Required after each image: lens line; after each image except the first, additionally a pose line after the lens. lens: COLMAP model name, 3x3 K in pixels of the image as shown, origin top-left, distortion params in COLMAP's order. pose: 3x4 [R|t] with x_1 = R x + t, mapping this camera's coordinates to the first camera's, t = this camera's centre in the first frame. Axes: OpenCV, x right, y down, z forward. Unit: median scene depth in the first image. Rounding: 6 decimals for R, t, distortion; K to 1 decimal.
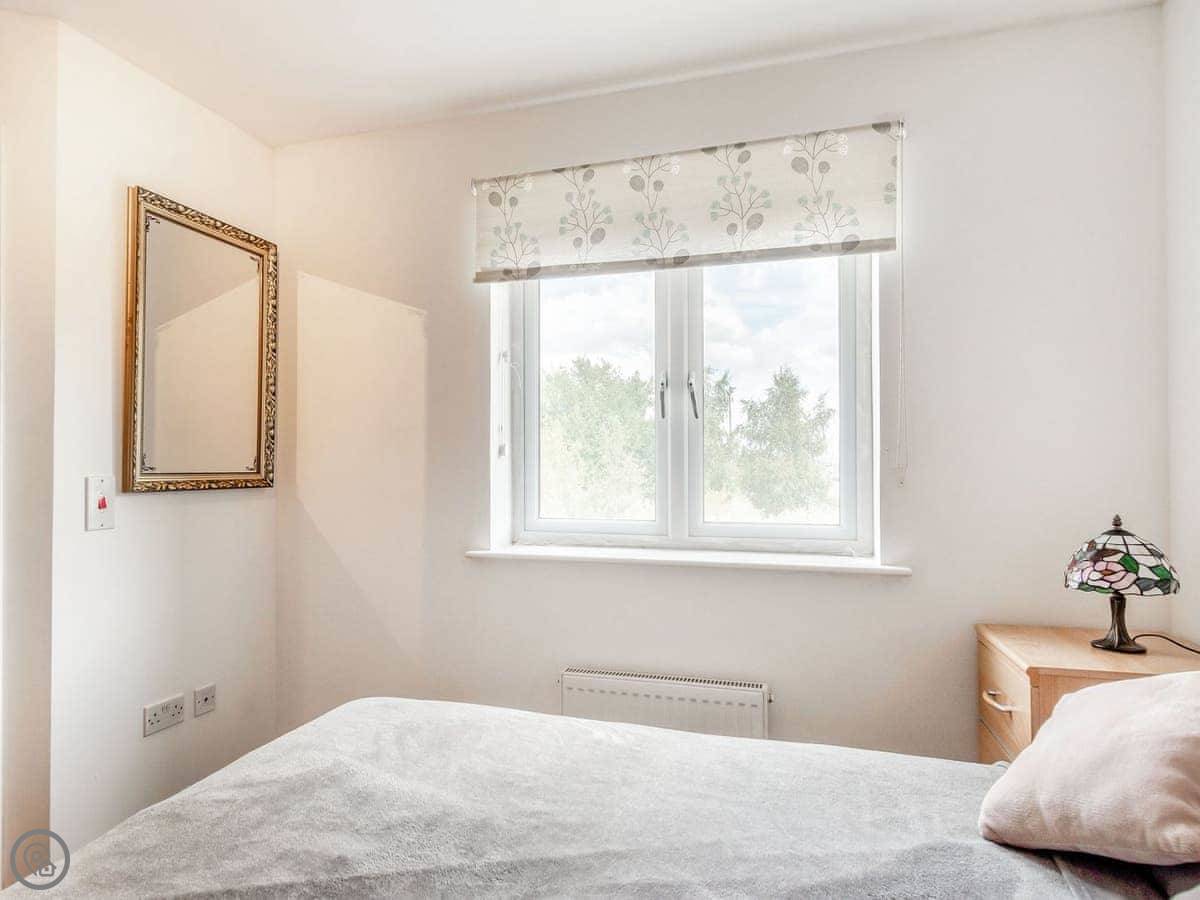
lens RADIAL K [[735.5, 0, 599.2], [0, 735.5, 456.1], [0, 0, 1]] dist [0.011617, 0.000870]
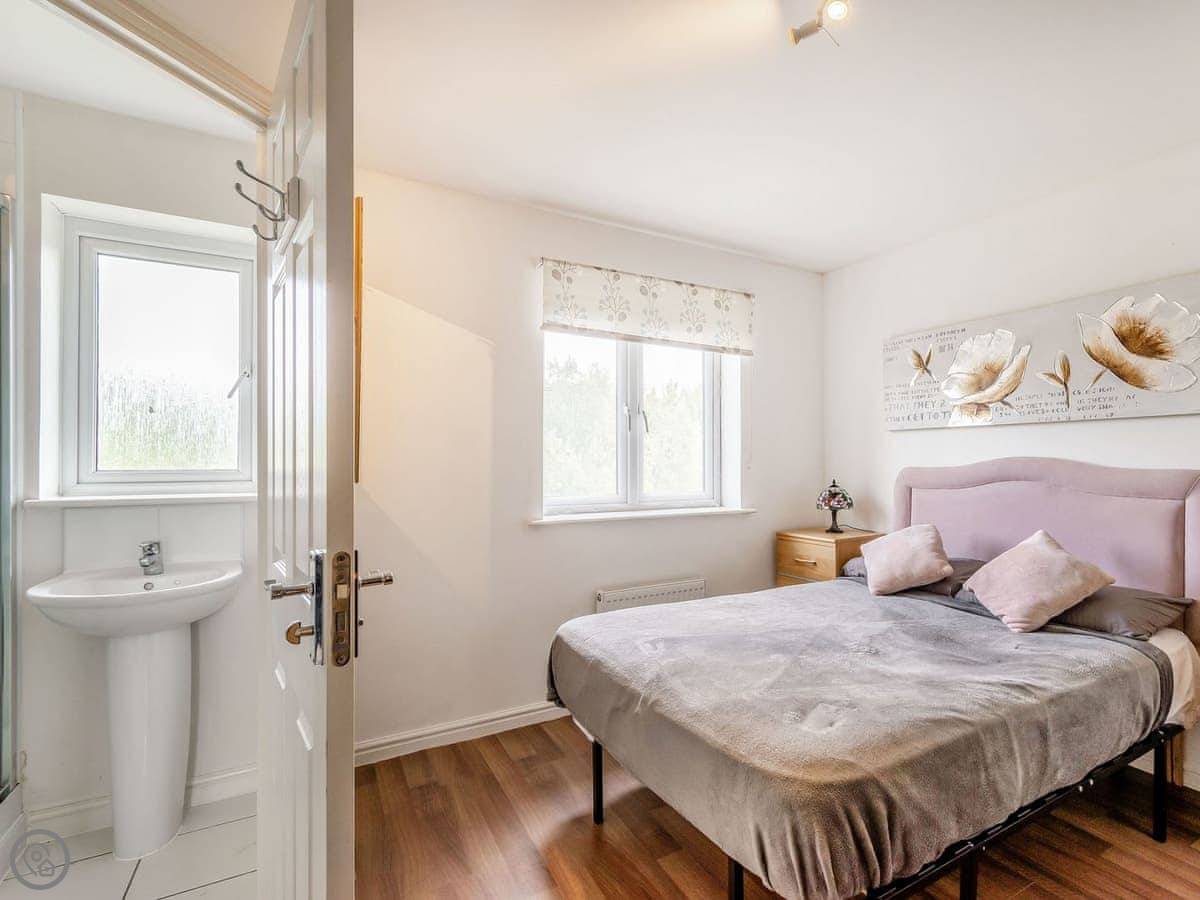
lens RADIAL K [[536.7, 0, 567.8], [0, 536.7, 454.5], [0, 0, 1]] dist [0.001442, 0.000163]
pose [[0.713776, 0.007572, 0.700334, -0.900933], [-0.009455, 0.999955, -0.001176, 0.004025], [-0.700311, -0.005782, 0.713815, 0.244405]]
